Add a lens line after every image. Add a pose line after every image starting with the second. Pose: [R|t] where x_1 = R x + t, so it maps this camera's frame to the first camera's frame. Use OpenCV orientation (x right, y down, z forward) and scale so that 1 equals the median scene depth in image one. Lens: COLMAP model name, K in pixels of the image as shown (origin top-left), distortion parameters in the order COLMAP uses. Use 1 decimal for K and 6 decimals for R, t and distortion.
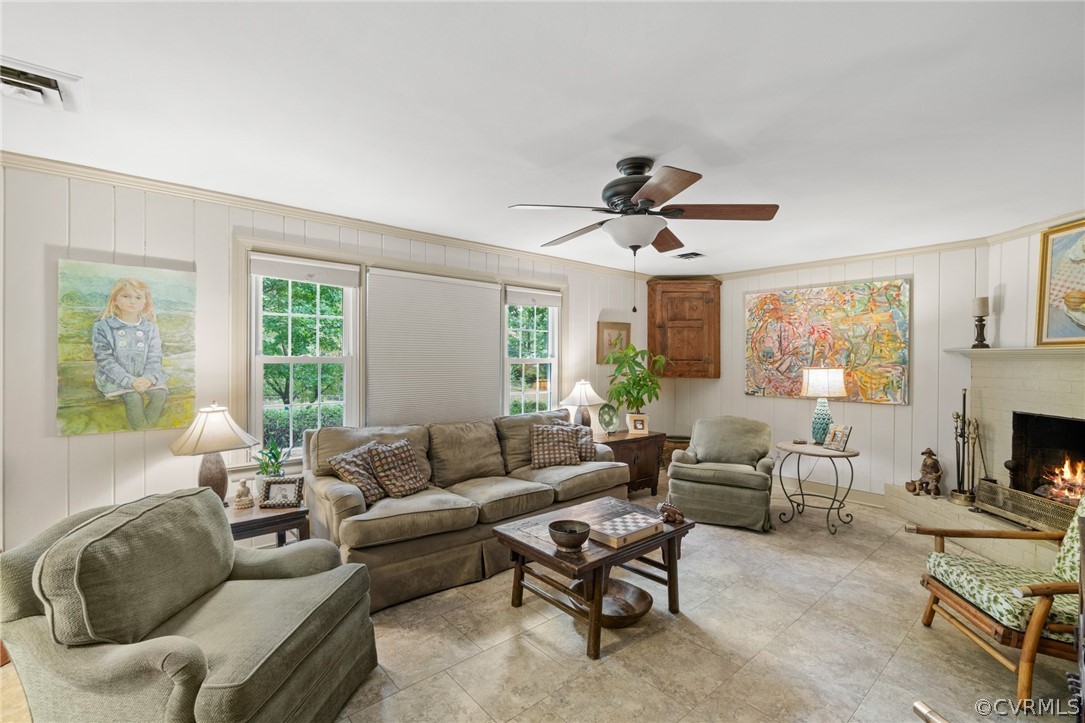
lens RADIAL K [[482.2, 0, 542.5], [0, 482.2, 361.5], [0, 0, 1]] dist [0.000812, 0.000274]
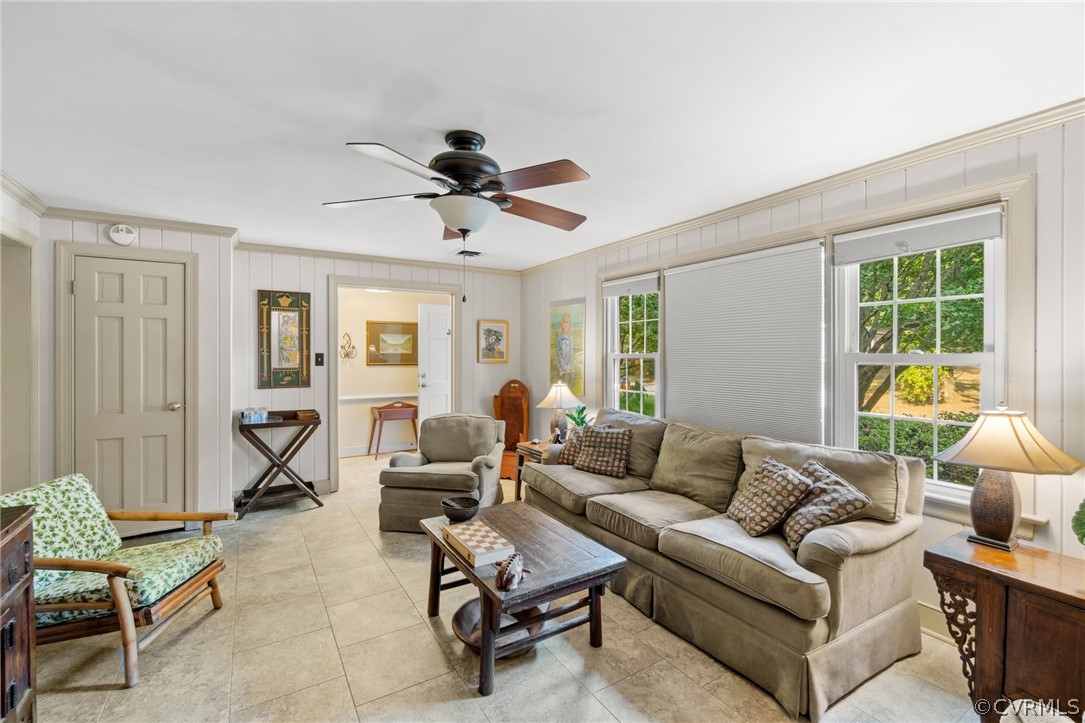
lens RADIAL K [[479.3, 0, 541.4], [0, 479.3, 353.5], [0, 0, 1]] dist [0.000912, 0.000124]
pose [[-0.170911, -0.001427, -0.985286, 0.678758], [0.000534, 0.999999, -0.001541, -0.006153], [0.985286, -0.000789, -0.170910, 0.829237]]
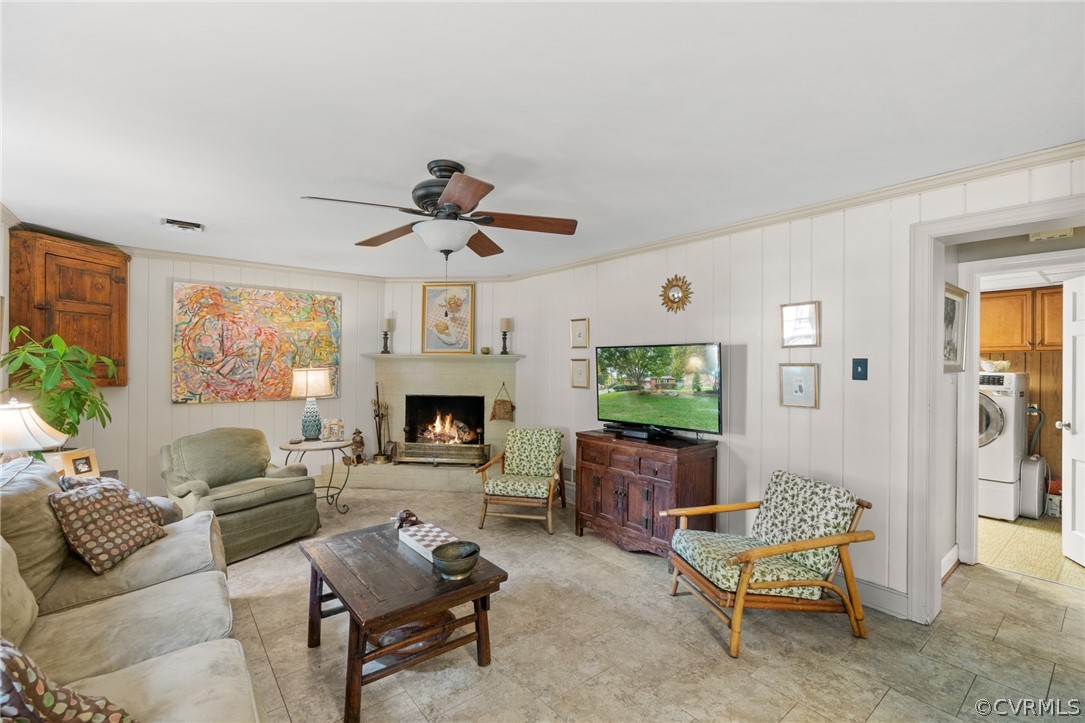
lens RADIAL K [[467.6, 0, 539.9], [0, 467.6, 365.3], [0, 0, 1]] dist [-0.001188, -0.000127]
pose [[0.036001, -0.010909, 0.999292, -0.443663], [-0.000965, 0.999940, 0.010950, -0.007619], [-0.999351, -0.001358, 0.035988, 0.445899]]
